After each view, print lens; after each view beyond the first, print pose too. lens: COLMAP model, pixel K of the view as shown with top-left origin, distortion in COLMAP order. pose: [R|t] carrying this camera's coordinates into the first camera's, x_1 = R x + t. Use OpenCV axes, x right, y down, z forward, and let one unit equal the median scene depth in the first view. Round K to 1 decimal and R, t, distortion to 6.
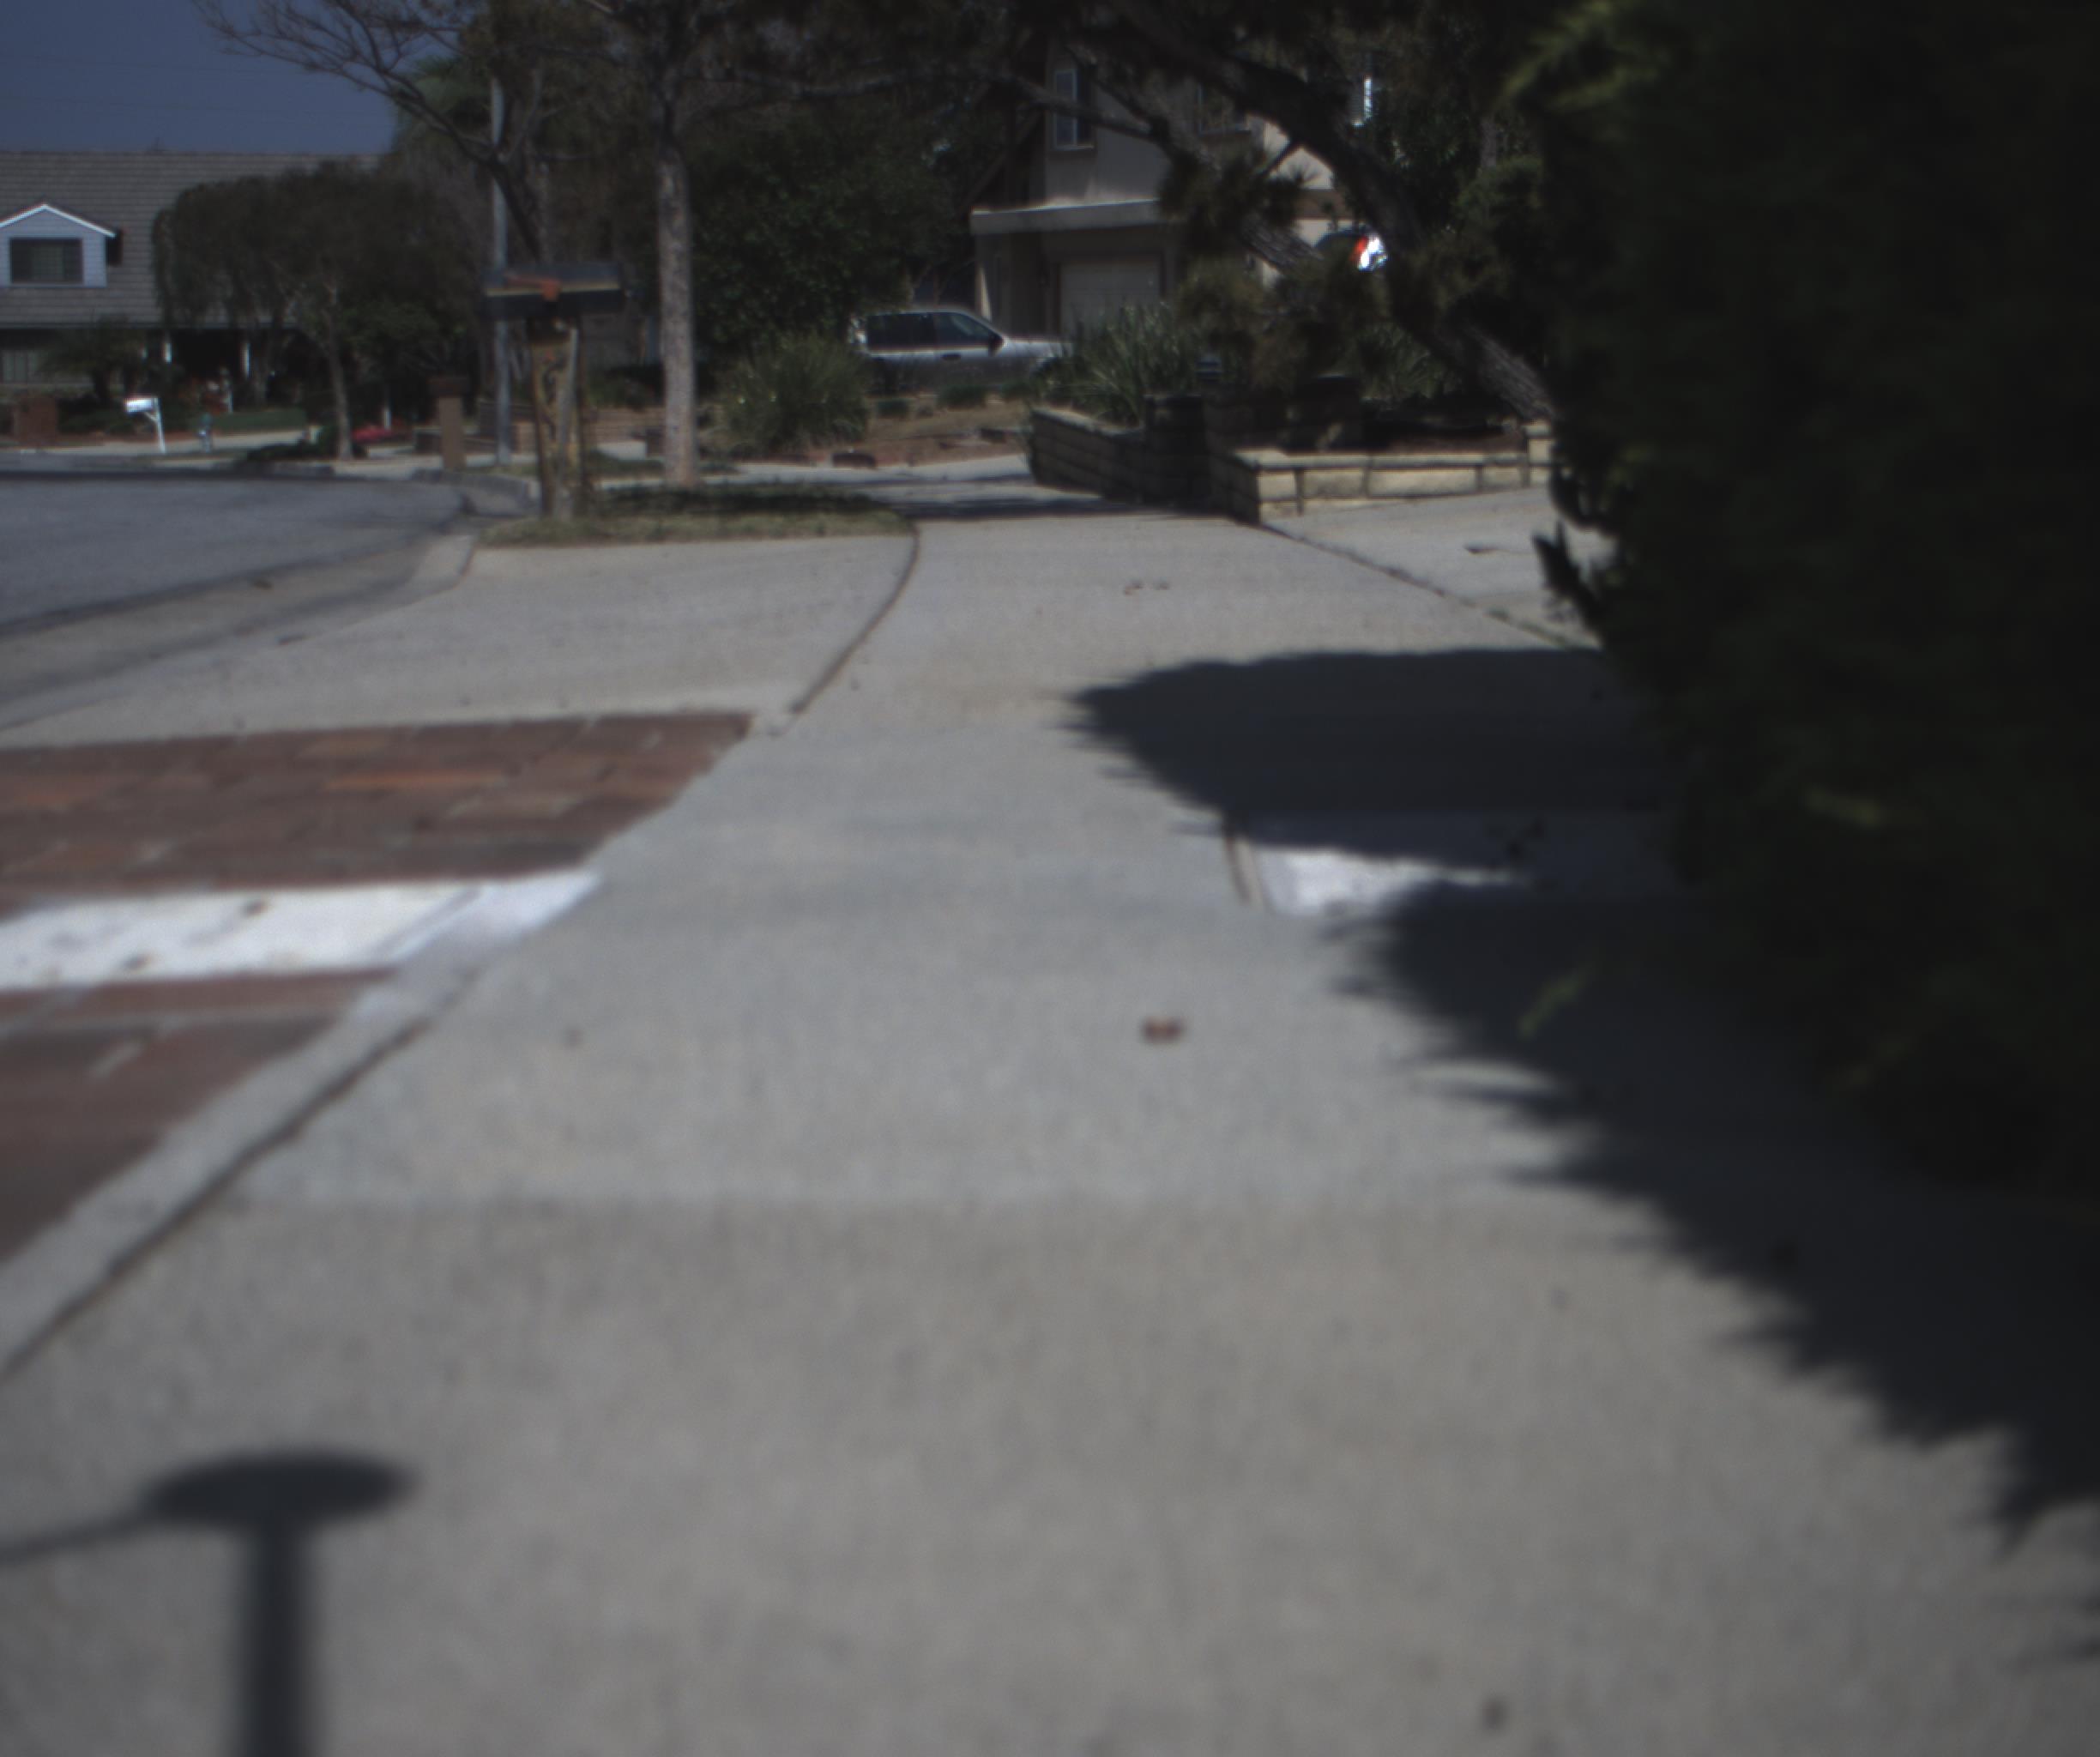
lens RADIAL K [[3937.2, 0, 1050.0], [0, 3937.2, 878.5], [0, 0, 1]] dist [-0.180607, 0.890523]
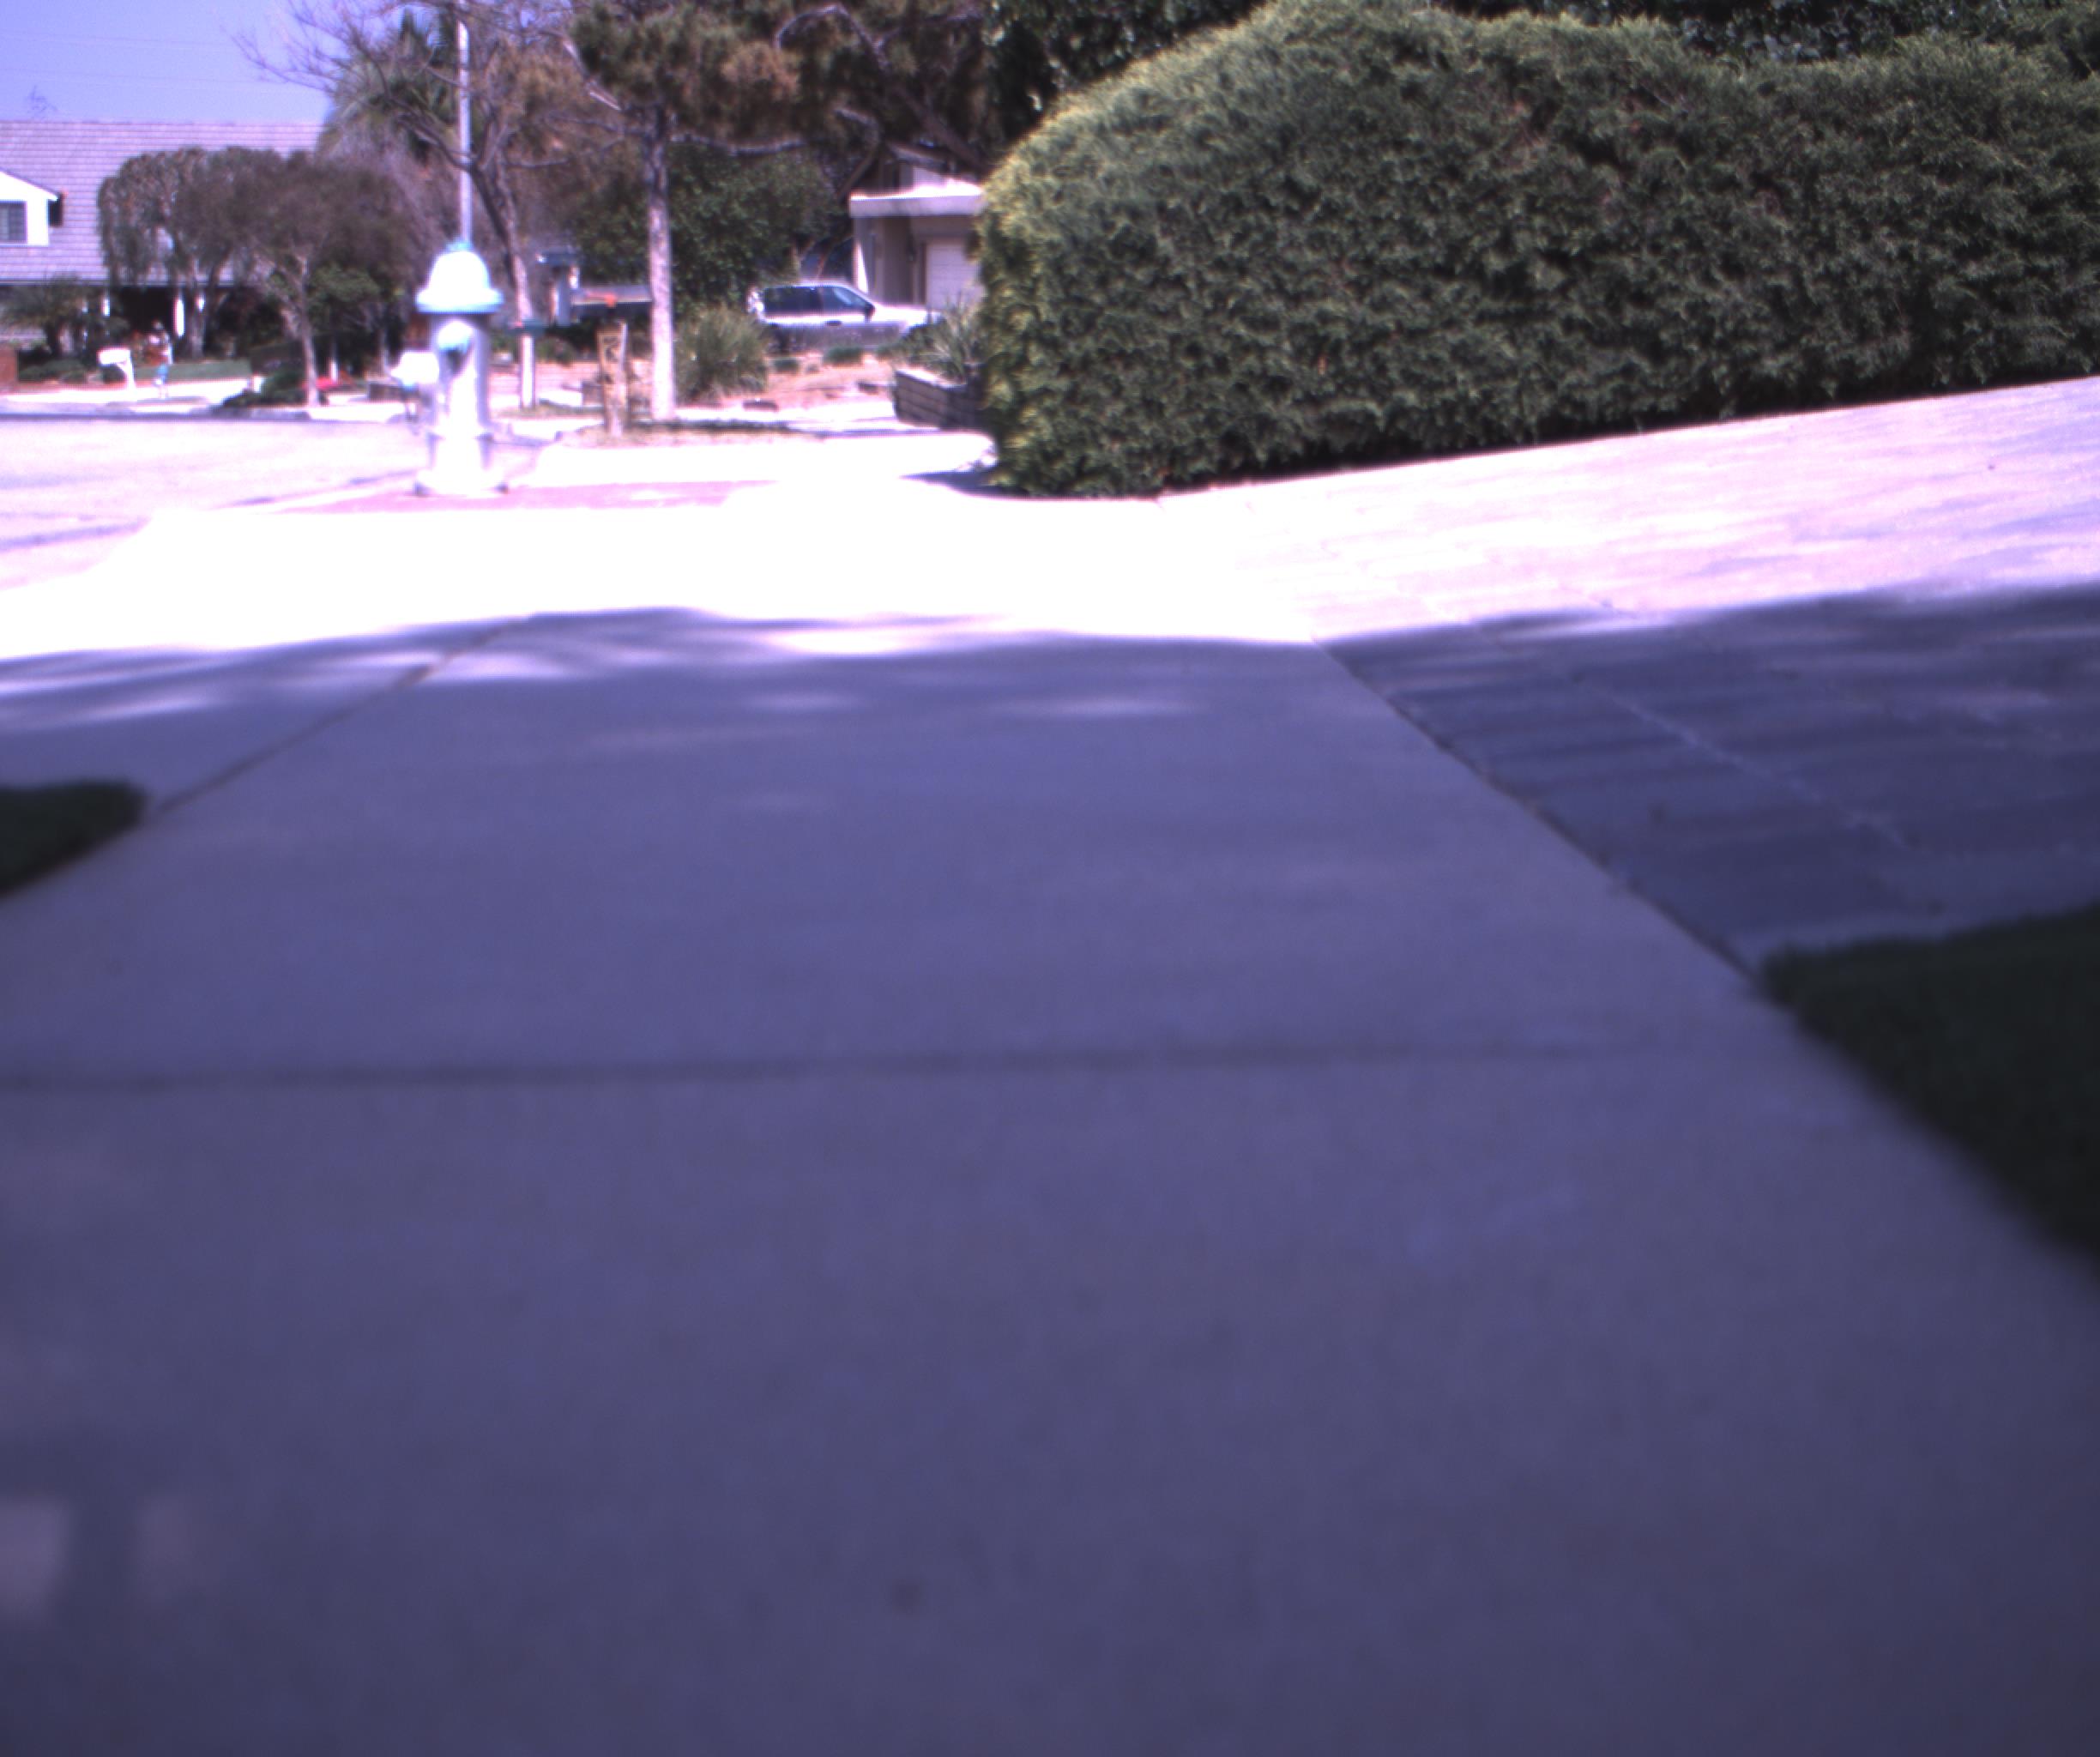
lens RADIAL K [[3937.2, 0, 1050.0], [0, 3937.2, 878.5], [0, 0, 1]] dist [-0.180607, 0.890523]
pose [[0.999484, 0.002223, 0.032040, 0.003491], [-0.002593, 0.999930, 0.011532, 0.027556], [-0.032012, -0.011609, 0.999420, -0.242389]]
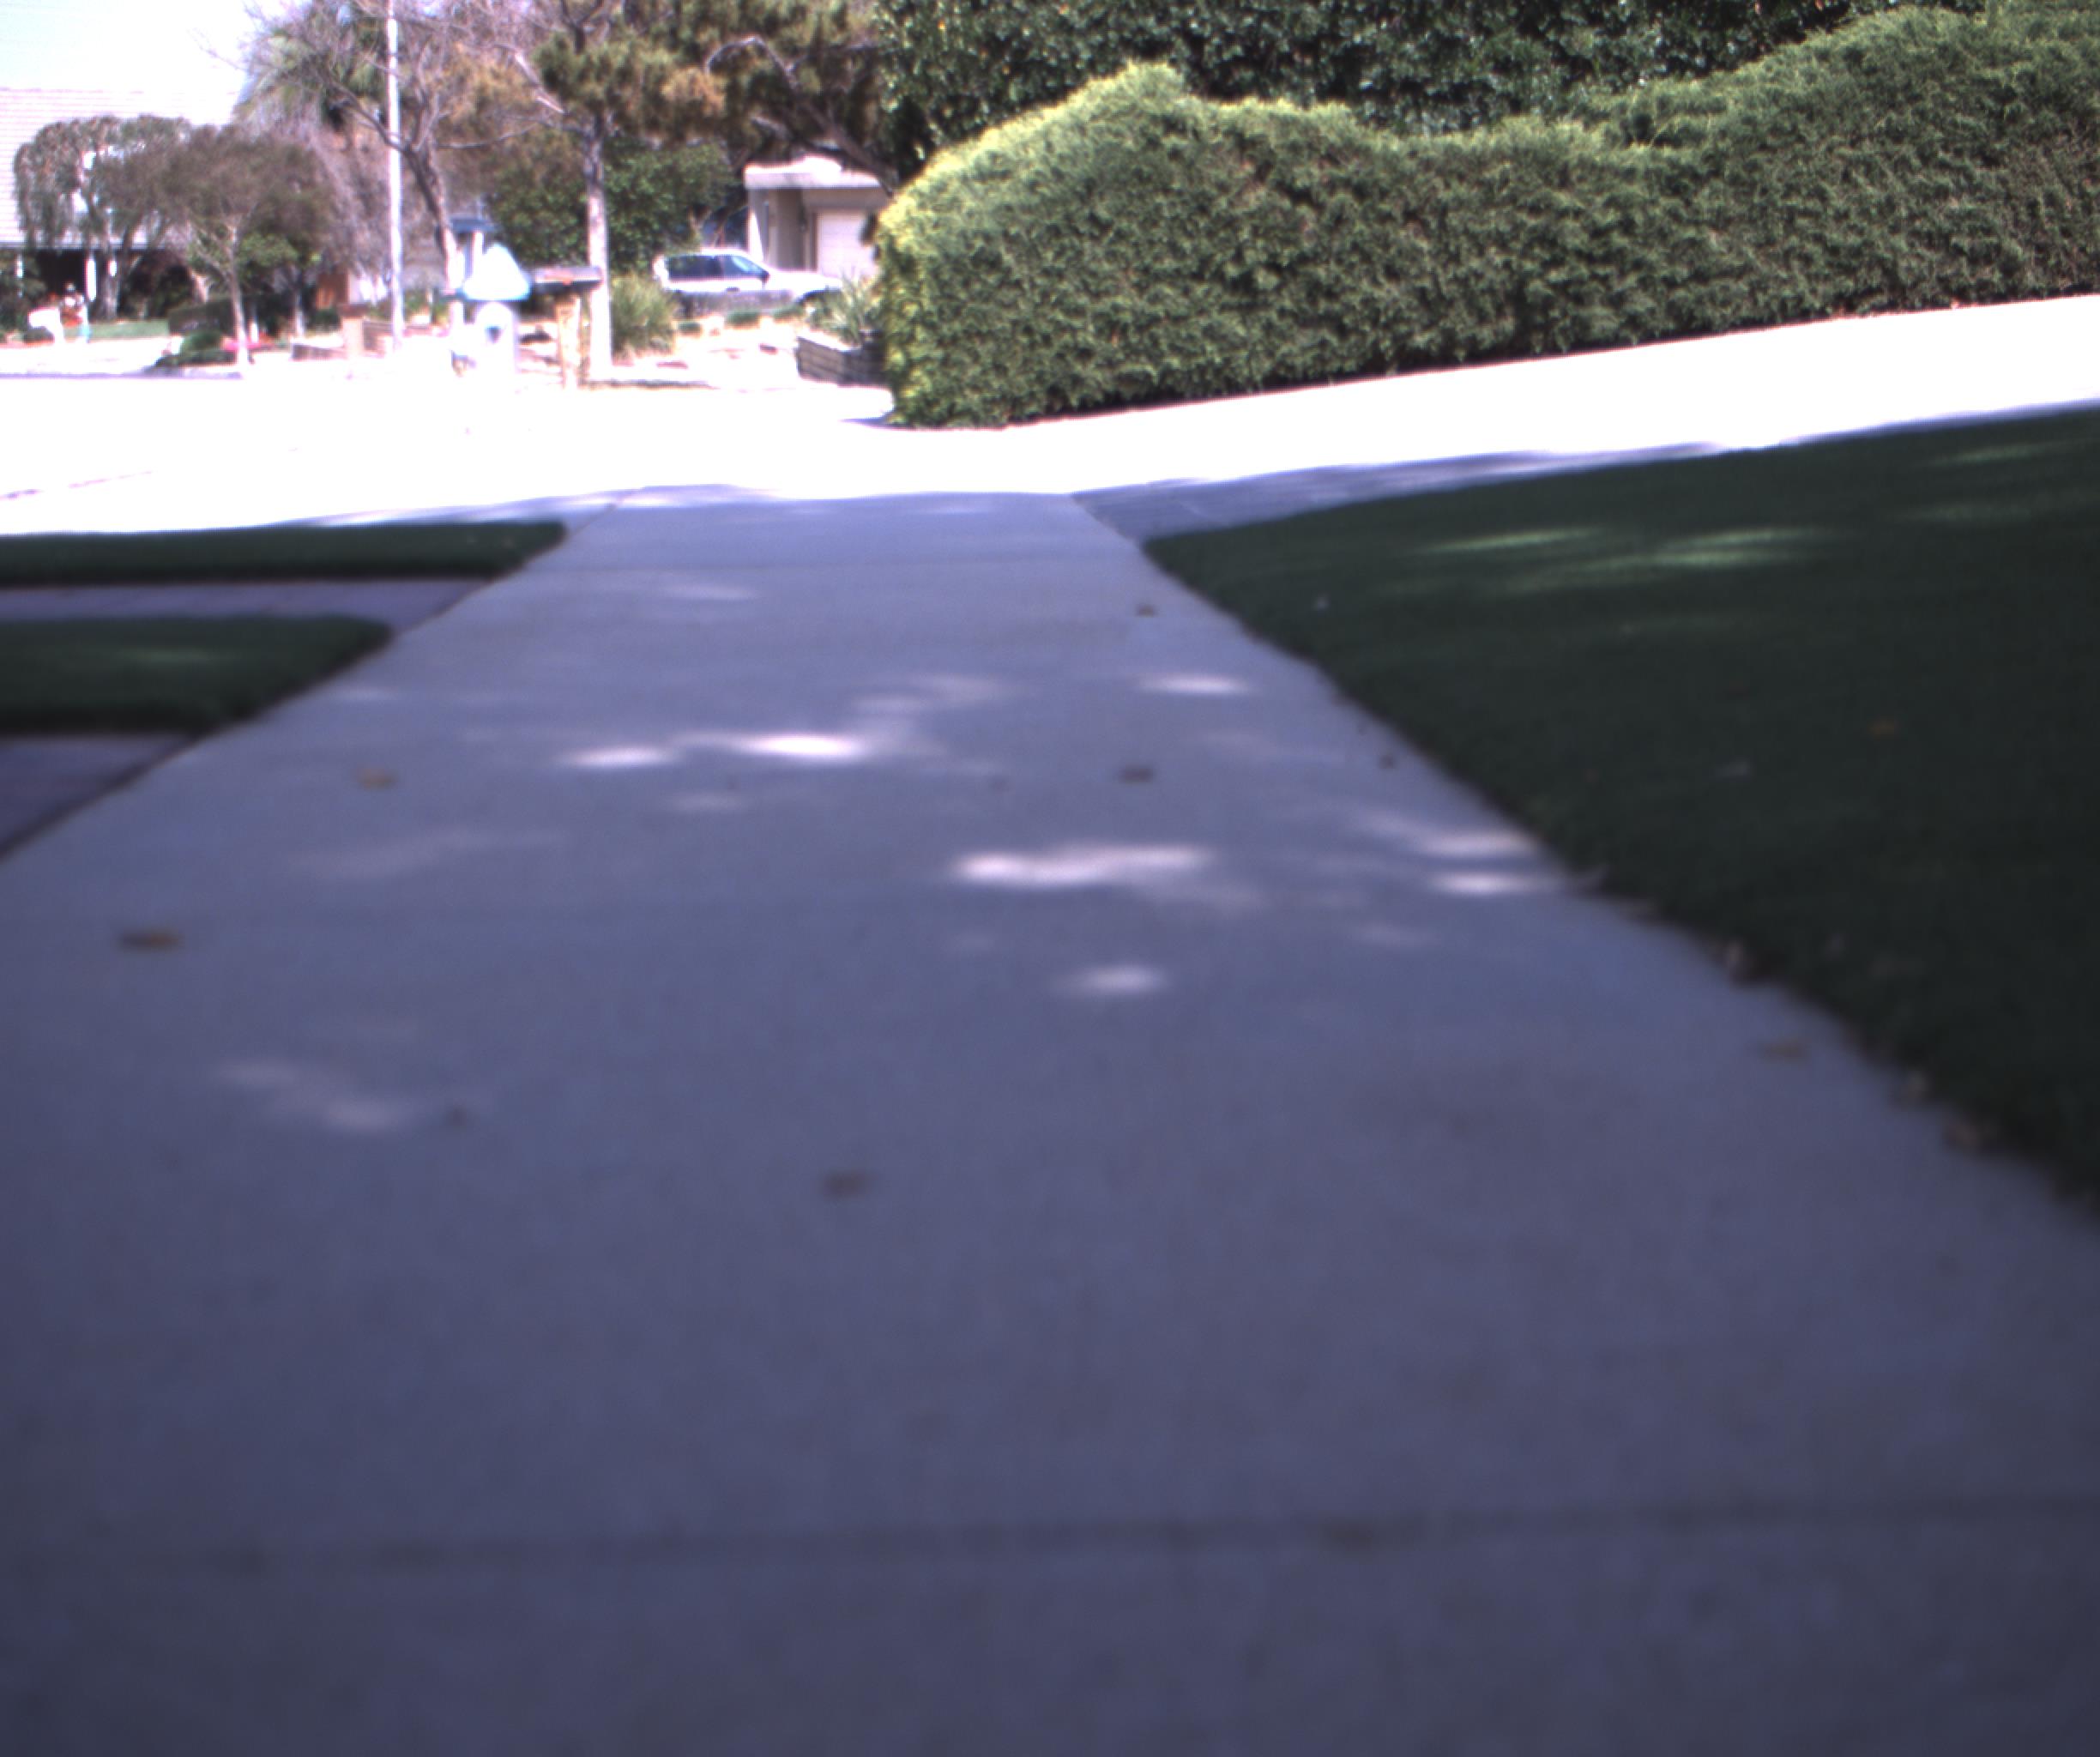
lens RADIAL K [[3937.2, 0, 1050.0], [0, 3937.2, 878.5], [0, 0, 1]] dist [-0.180607, 0.890523]
pose [[0.998128, -0.002317, 0.061116, -0.000005], [0.000967, 0.999755, 0.022110, 0.040175], [-0.061152, -0.022010, 0.997886, -0.362482]]
